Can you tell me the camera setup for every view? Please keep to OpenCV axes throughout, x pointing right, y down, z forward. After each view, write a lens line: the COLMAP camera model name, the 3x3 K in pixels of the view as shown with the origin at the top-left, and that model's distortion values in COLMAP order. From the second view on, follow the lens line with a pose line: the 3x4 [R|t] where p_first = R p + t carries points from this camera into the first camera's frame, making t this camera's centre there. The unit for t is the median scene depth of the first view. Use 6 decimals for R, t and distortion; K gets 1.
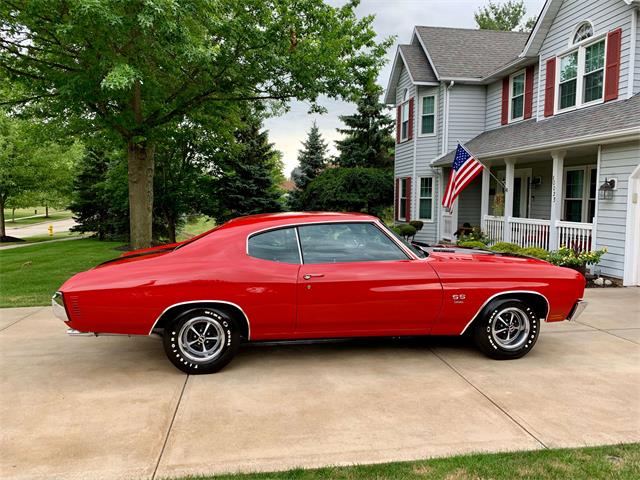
lens RADIAL K [[487.7, 0, 312.7], [0, 487.7, 238.1], [0, 0, 1]] dist [0.034244, -0.037332]
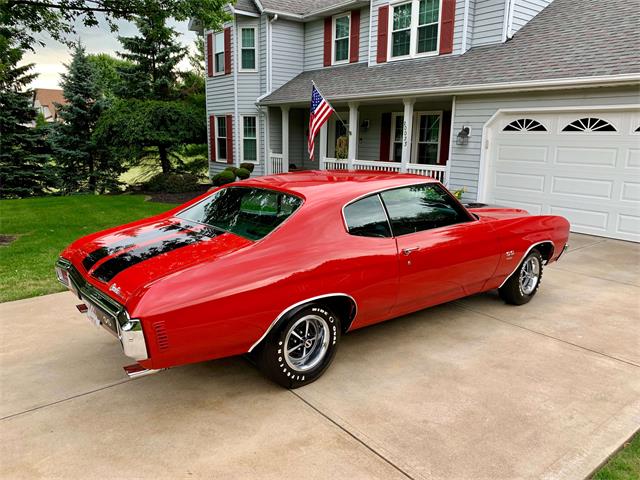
lens RADIAL K [[488.6, 0, 313.9], [0, 488.6, 237.7], [0, 0, 1]] dist [0.029835, -0.031966]
pose [[0.868679, -0.095511, 0.486081, -0.219588], [0.031000, 0.989795, 0.139085, -0.027019], [-0.494405, -0.105752, 0.862775, 0.124340]]
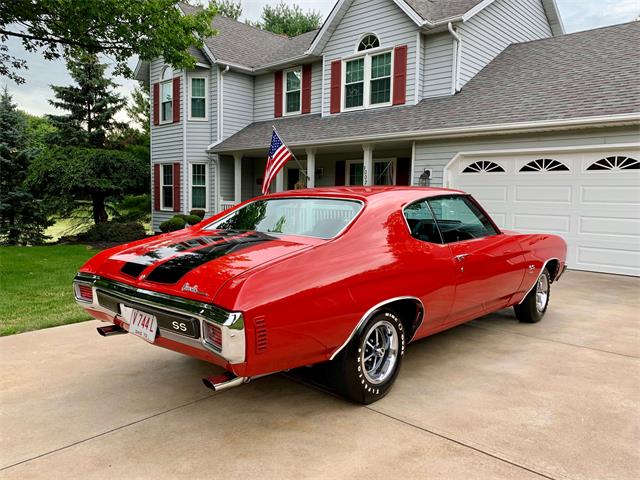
lens RADIAL K [[487.7, 0, 312.7], [0, 487.7, 238.1], [0, 0, 1]] dist [0.034244, -0.037332]
pose [[0.782153, -0.044418, 0.621501, -0.281318], [0.037467, 0.999004, 0.024246, 0.005791], [-0.621959, 0.004322, 0.783038, 0.184855]]
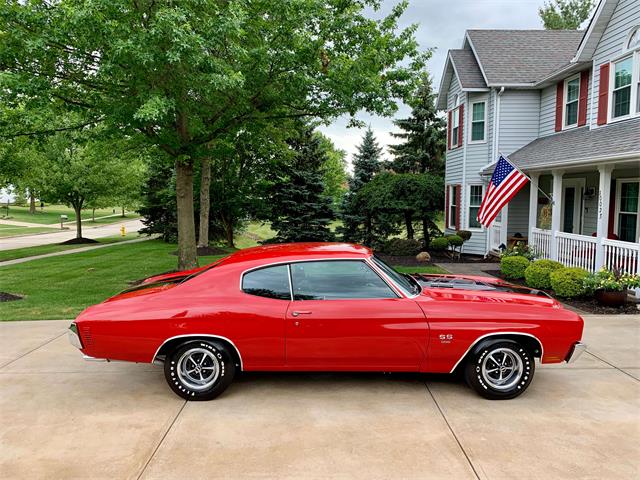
lens RADIAL K [[488.6, 0, 313.9], [0, 488.6, 237.7], [0, 0, 1]] dist [0.029835, -0.031966]
pose [[0.991189, 0.008732, -0.132165, 0.062996], [-0.008039, 0.999951, 0.005781, -0.034655], [0.132209, -0.004668, 0.991211, -0.015354]]
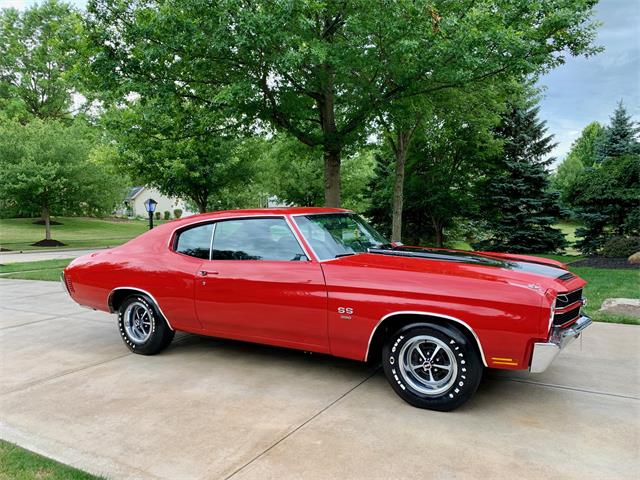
lens RADIAL K [[488.3, 0, 315.0], [0, 488.3, 239.0], [0, 0, 1]] dist [0.031716, -0.036759]
pose [[0.783000, 0.020090, -0.621698, 0.291548], [-0.026492, 0.999648, -0.001063, 0.002914], [0.621458, 0.017303, 0.783256, 0.140425]]
